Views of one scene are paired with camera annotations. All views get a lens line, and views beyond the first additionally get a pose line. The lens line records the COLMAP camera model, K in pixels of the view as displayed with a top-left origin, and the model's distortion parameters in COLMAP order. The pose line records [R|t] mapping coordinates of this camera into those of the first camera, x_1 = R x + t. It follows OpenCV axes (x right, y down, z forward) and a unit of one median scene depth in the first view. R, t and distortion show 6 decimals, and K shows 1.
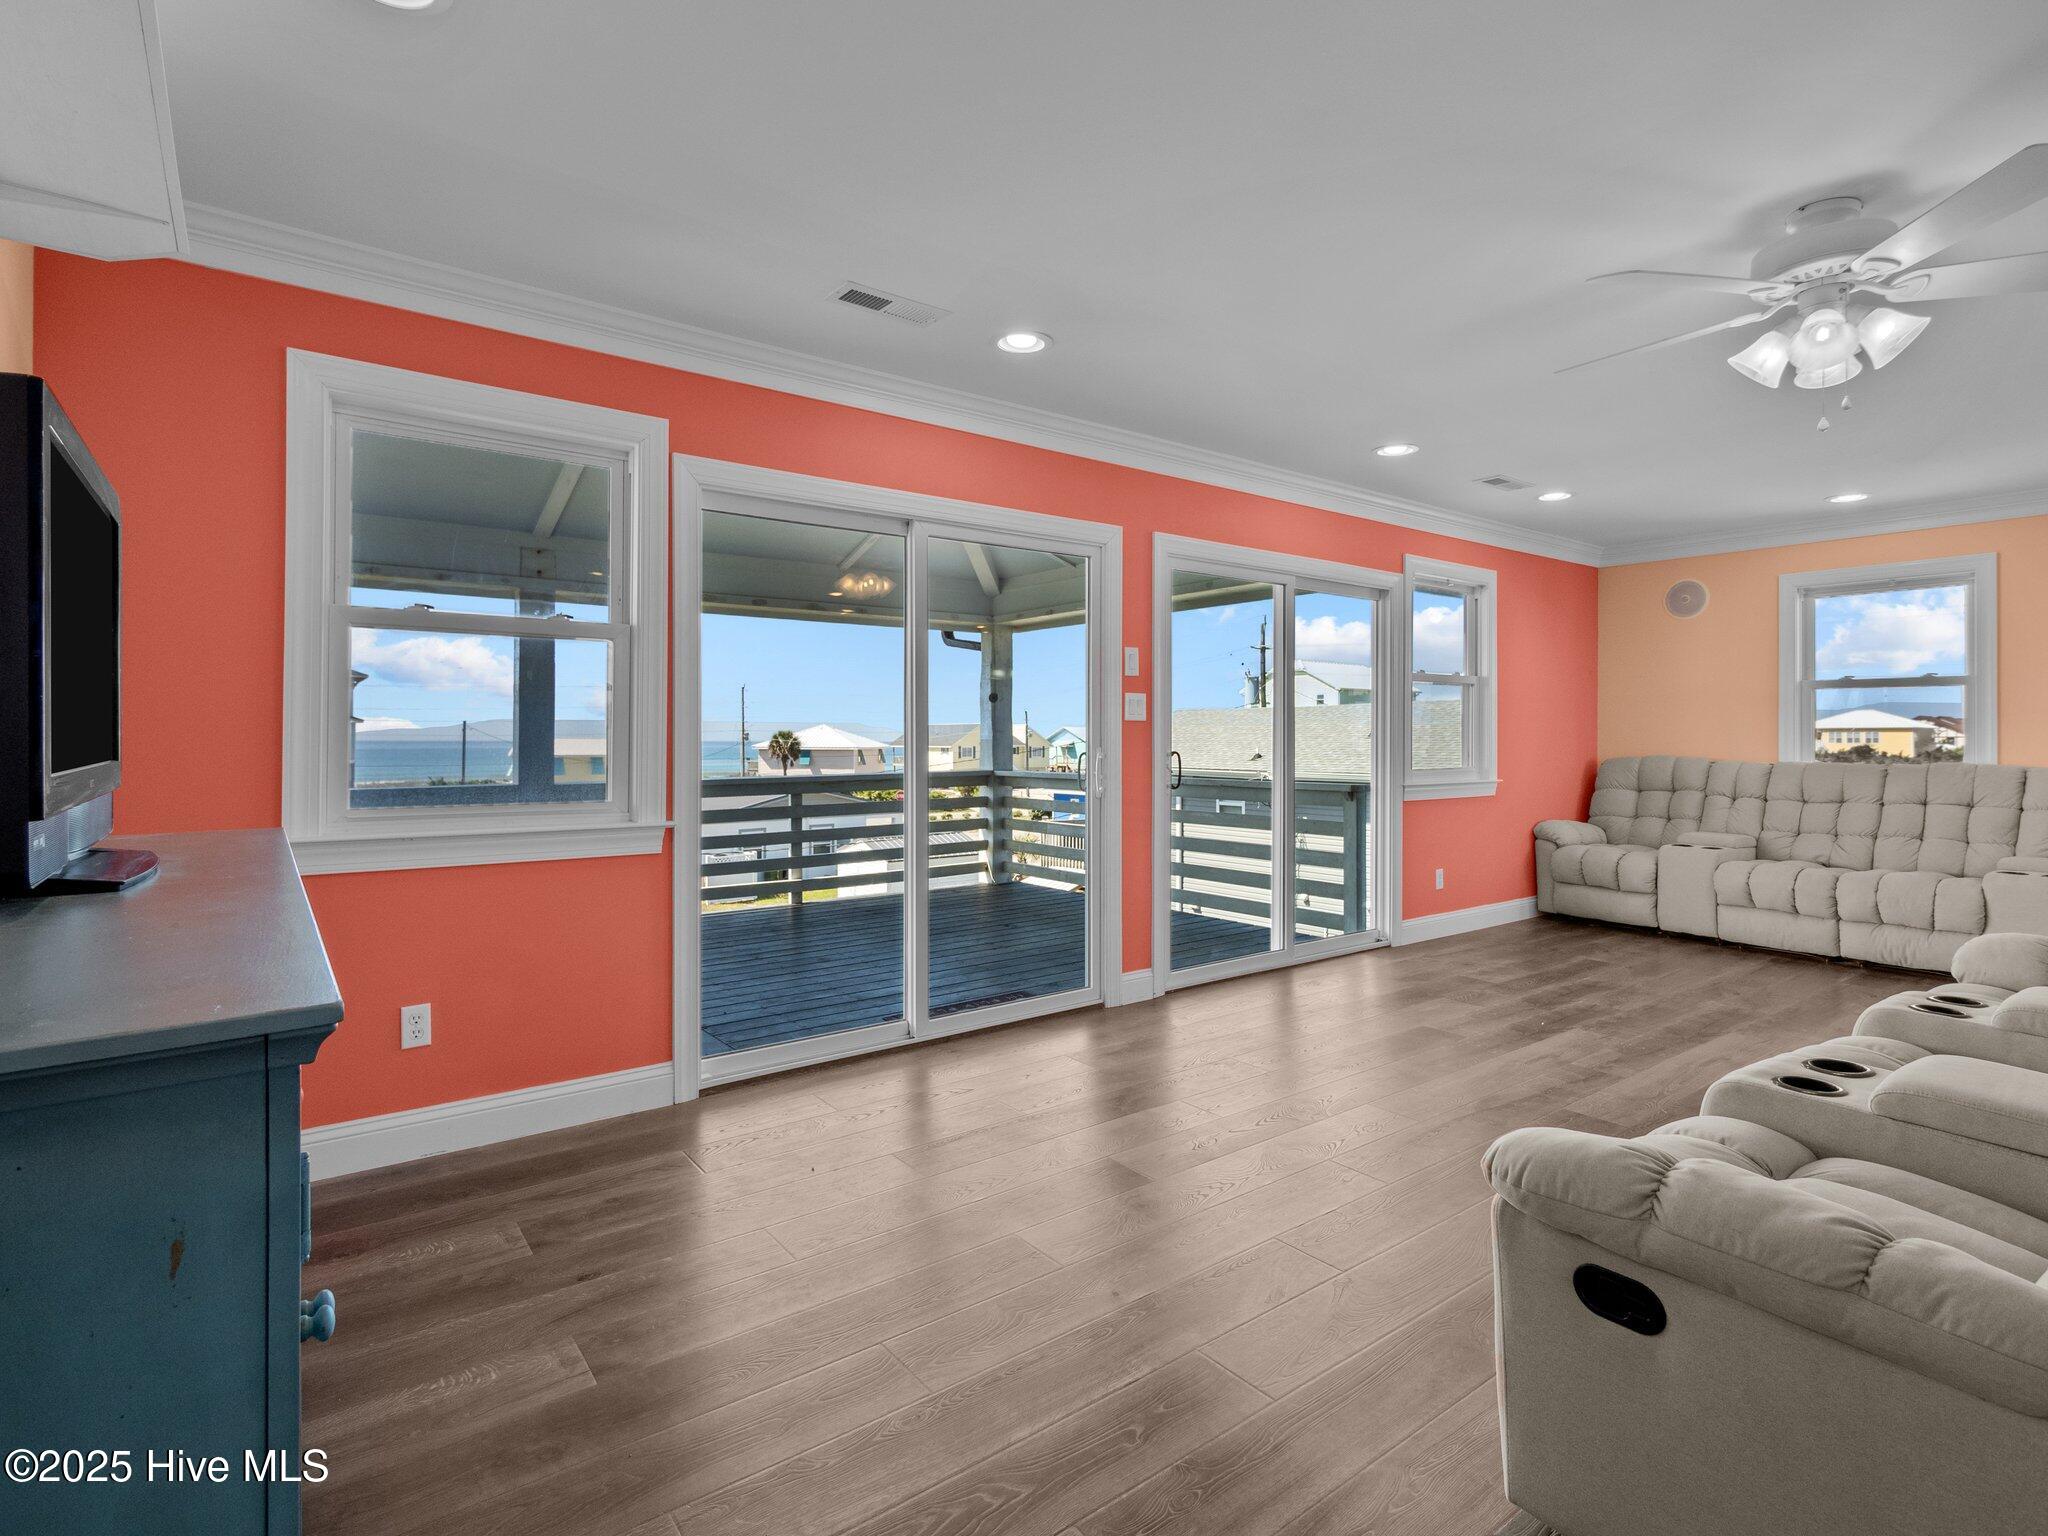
lens RADIAL K [[1017.9, 0, 1025.6], [0, 1017.9, 729.7], [0, 0, 1]] dist [0.001509, -0.000550]
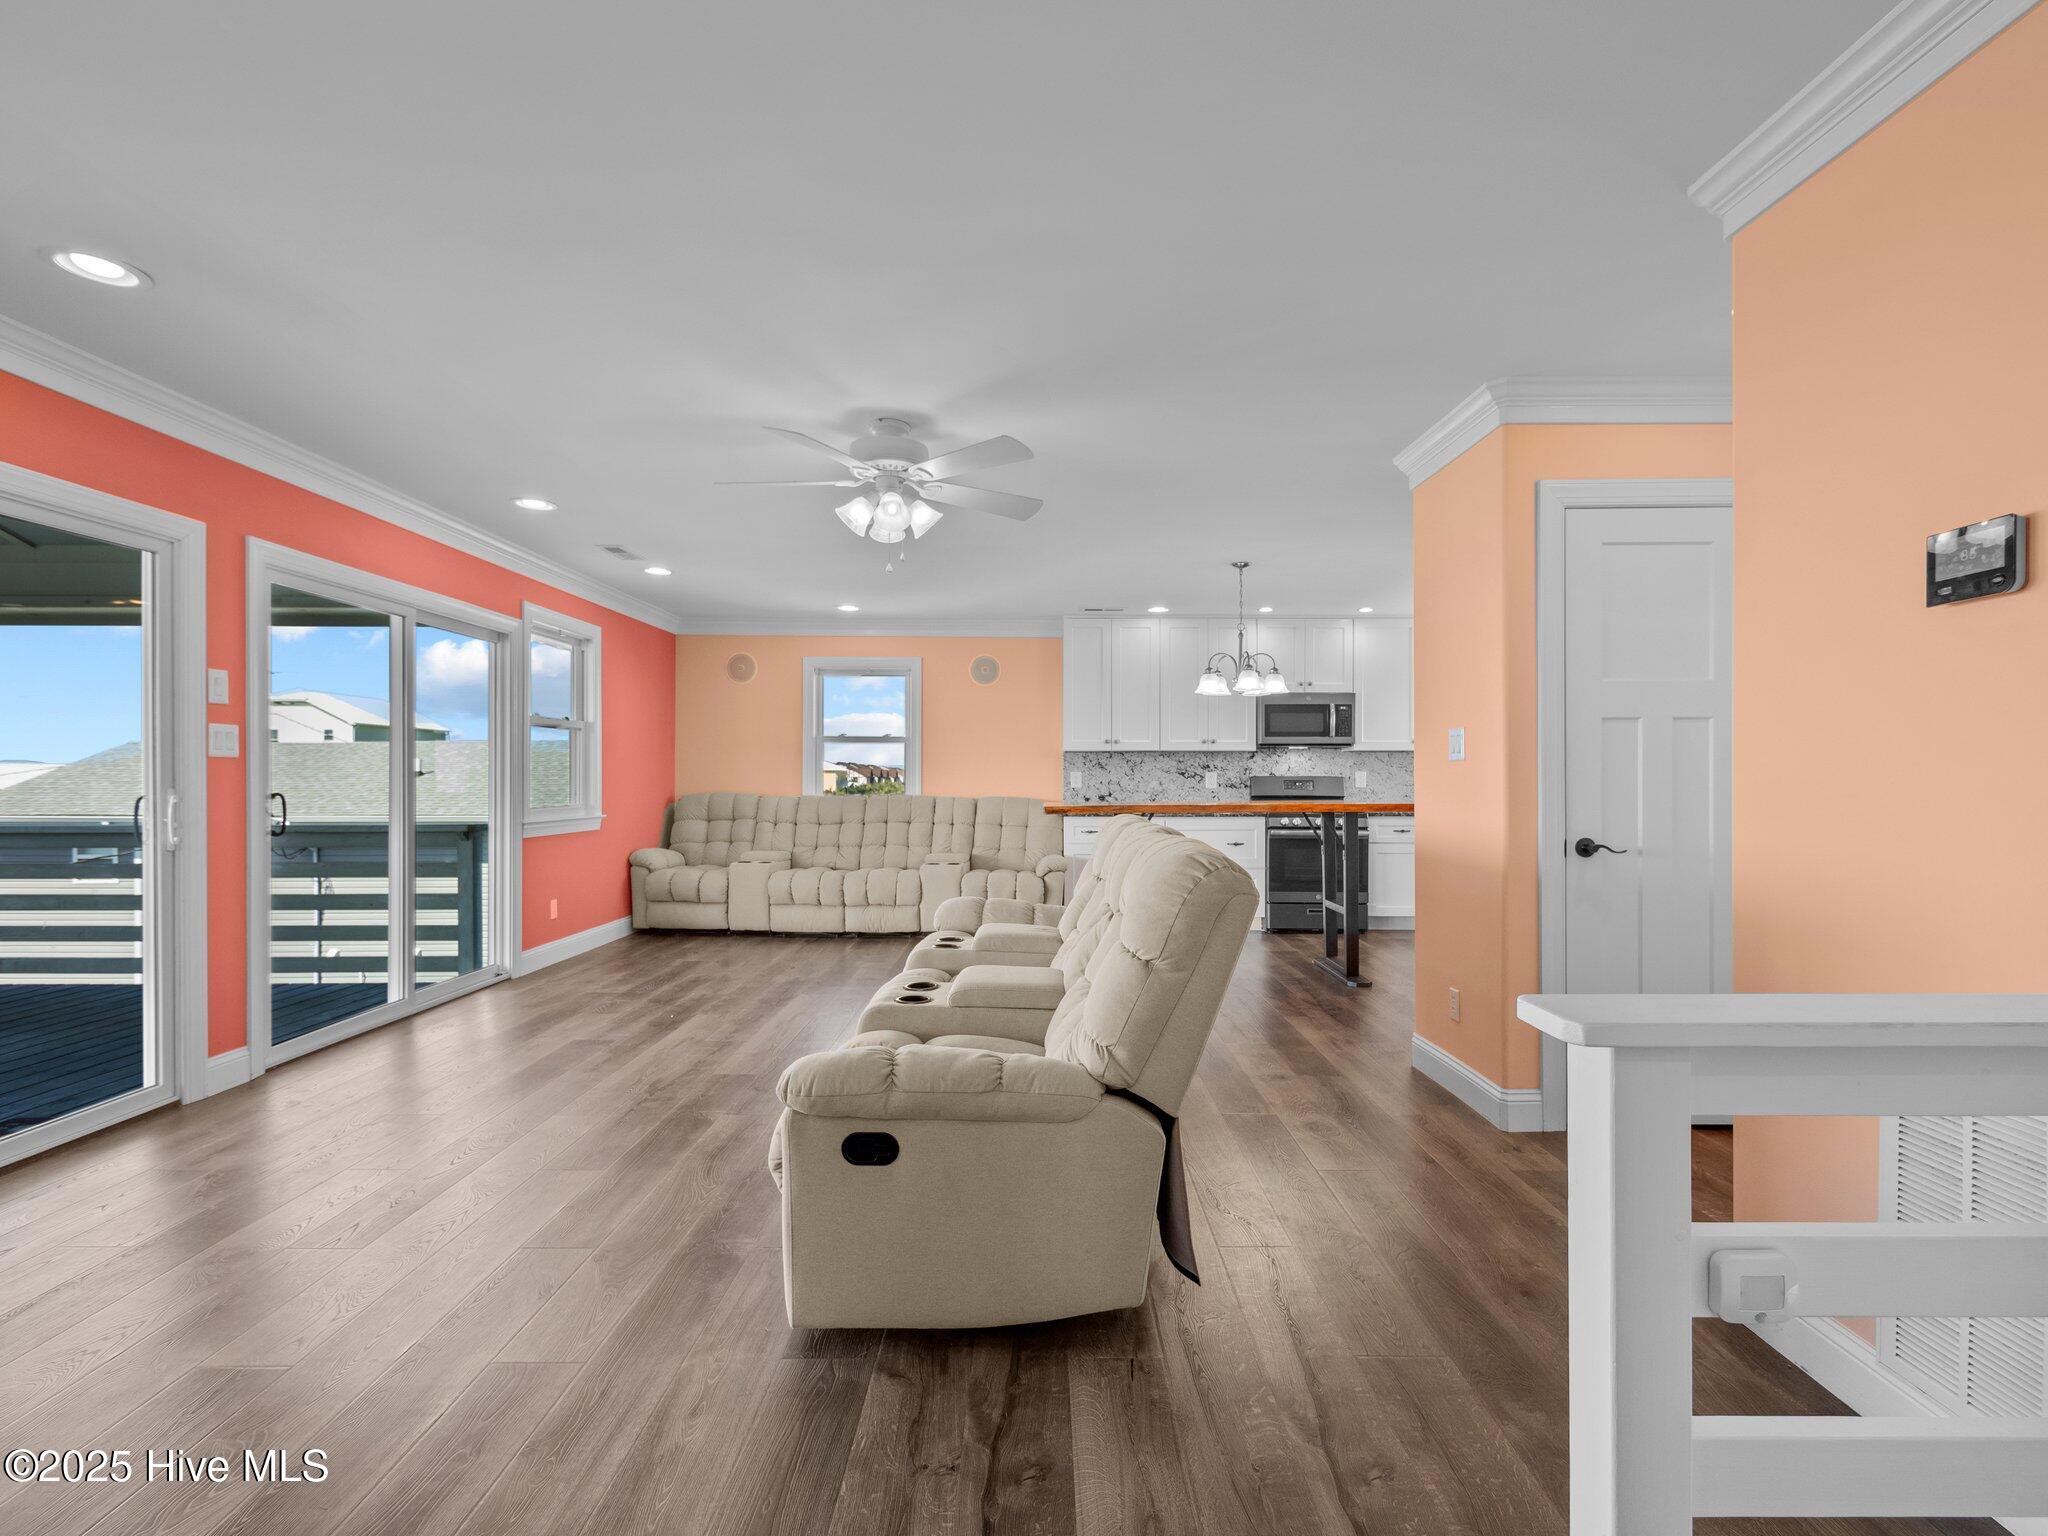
lens RADIAL K [[953.7, 0, 1037.0], [0, 953.7, 785.2], [0, 0, 1]] dist [-0.000506, 0.000087]
pose [[0.600888, -0.005756, 0.799313, -0.099737], [-0.006789, 0.999901, 0.012304, 0.000240], [-0.799304, -0.012820, 0.600790, -0.009740]]
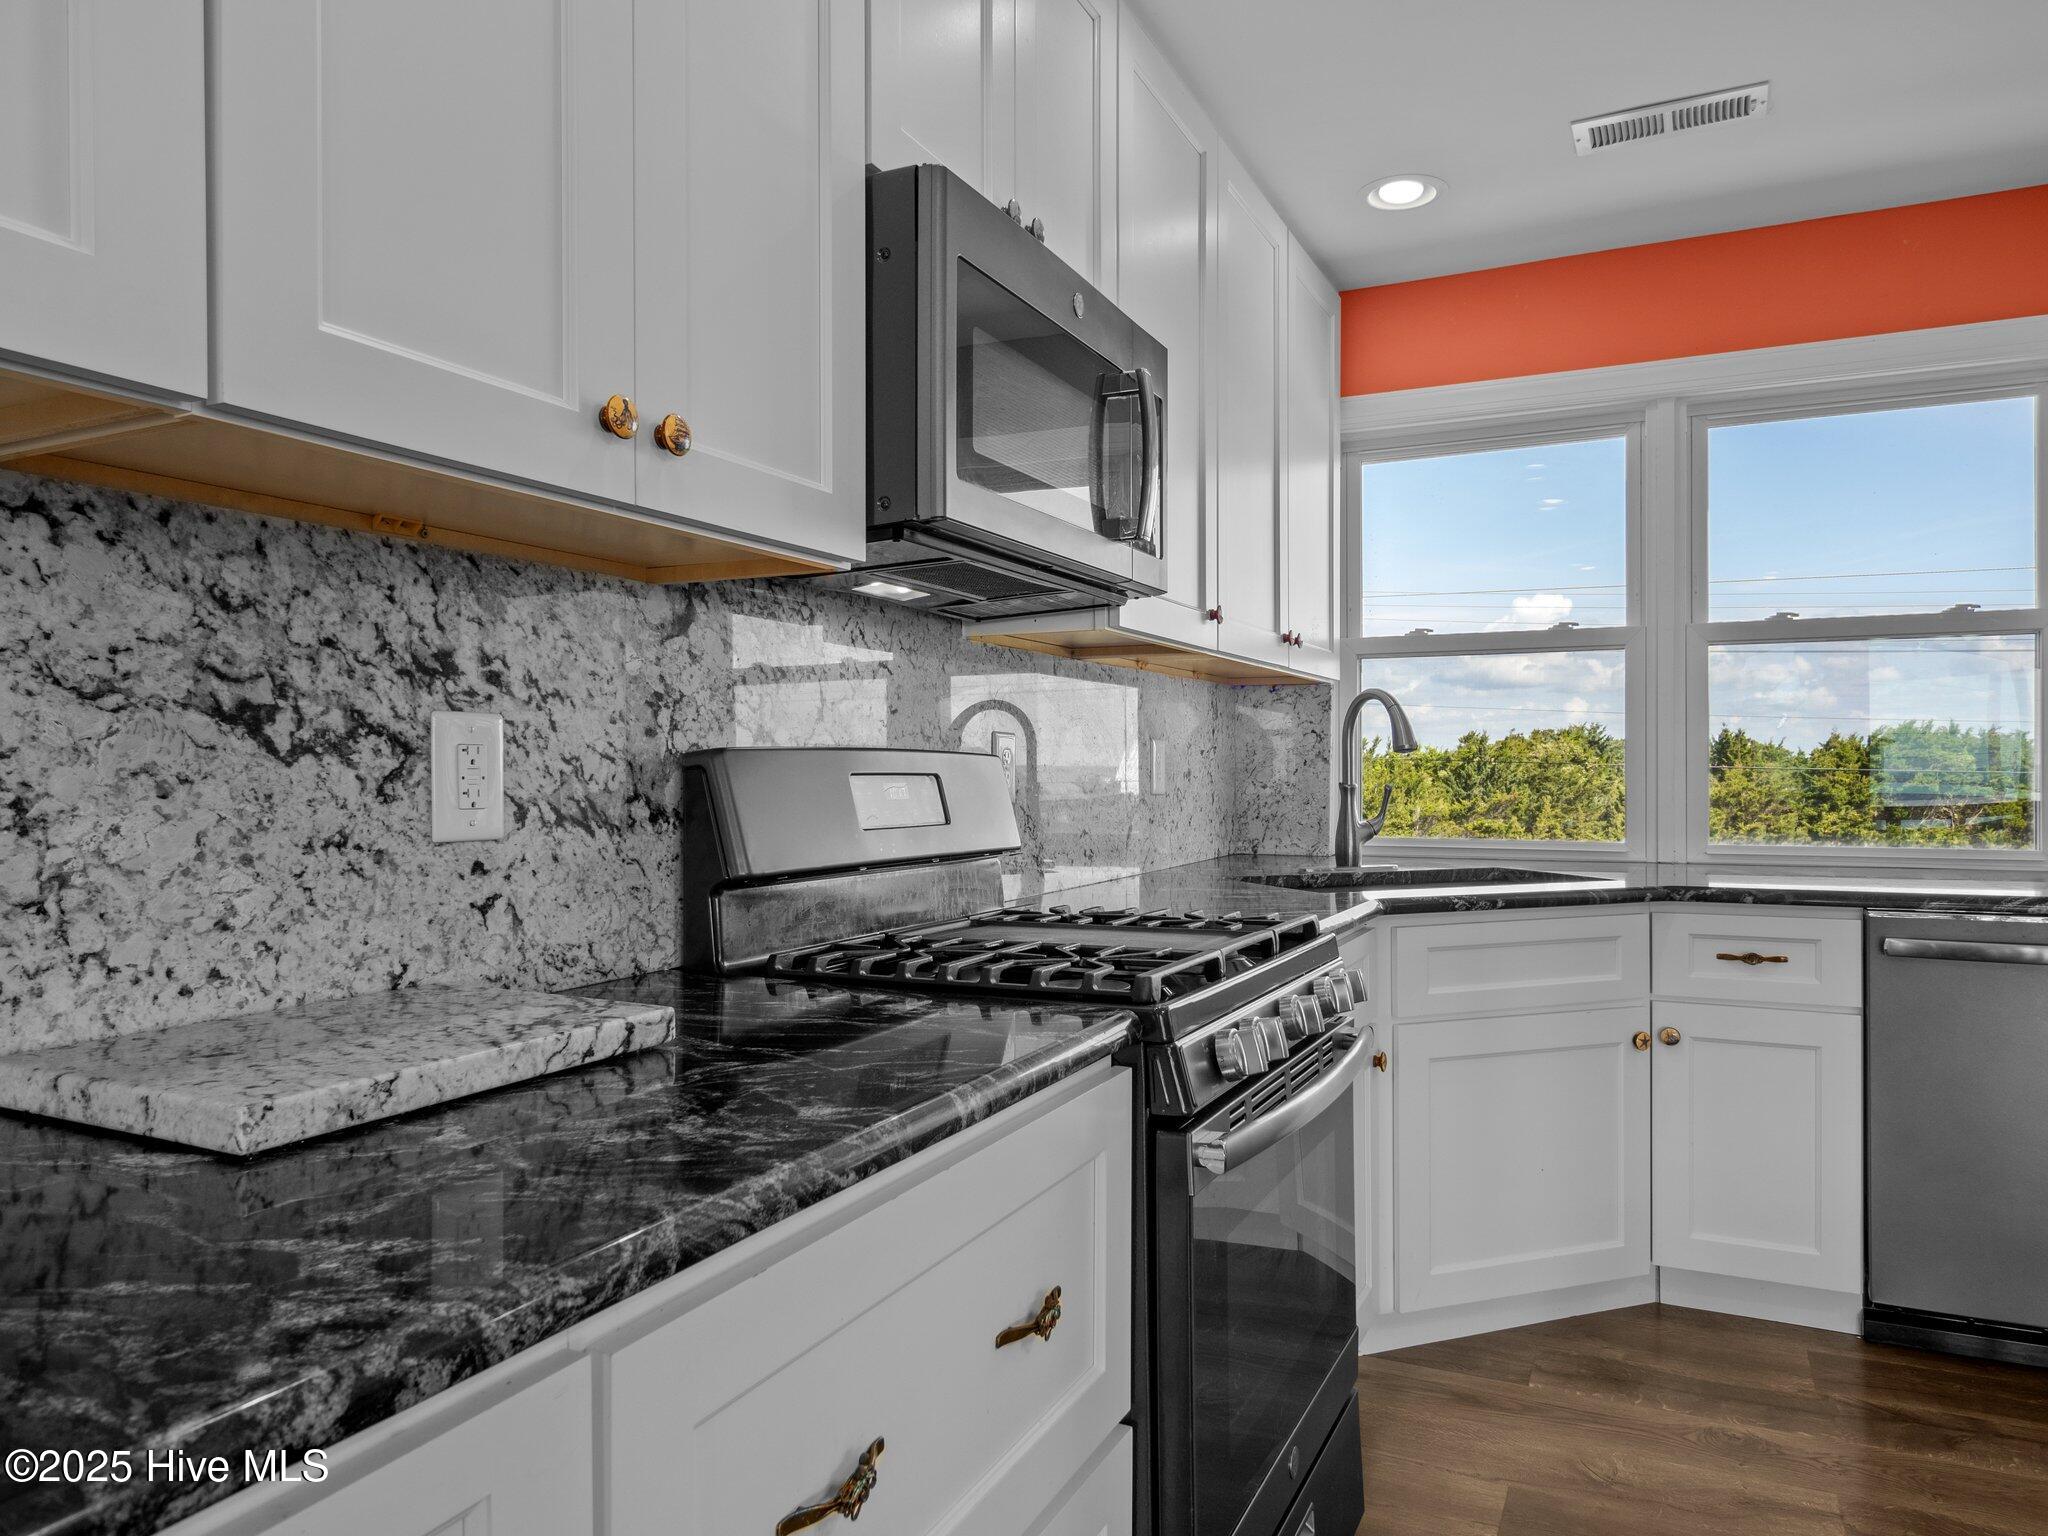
lens RADIAL K [[1351.3, 0, 1033.0], [0, 1351.3, 772.6], [0, 0, 1]] dist [0.003135, 0.000553]
pose [[-0.462708, -0.001903, 0.886509, 0.966646], [-0.004726, 0.999989, -0.000320, 0.008042], [-0.886498, -0.004337, -0.462711, 0.691797]]
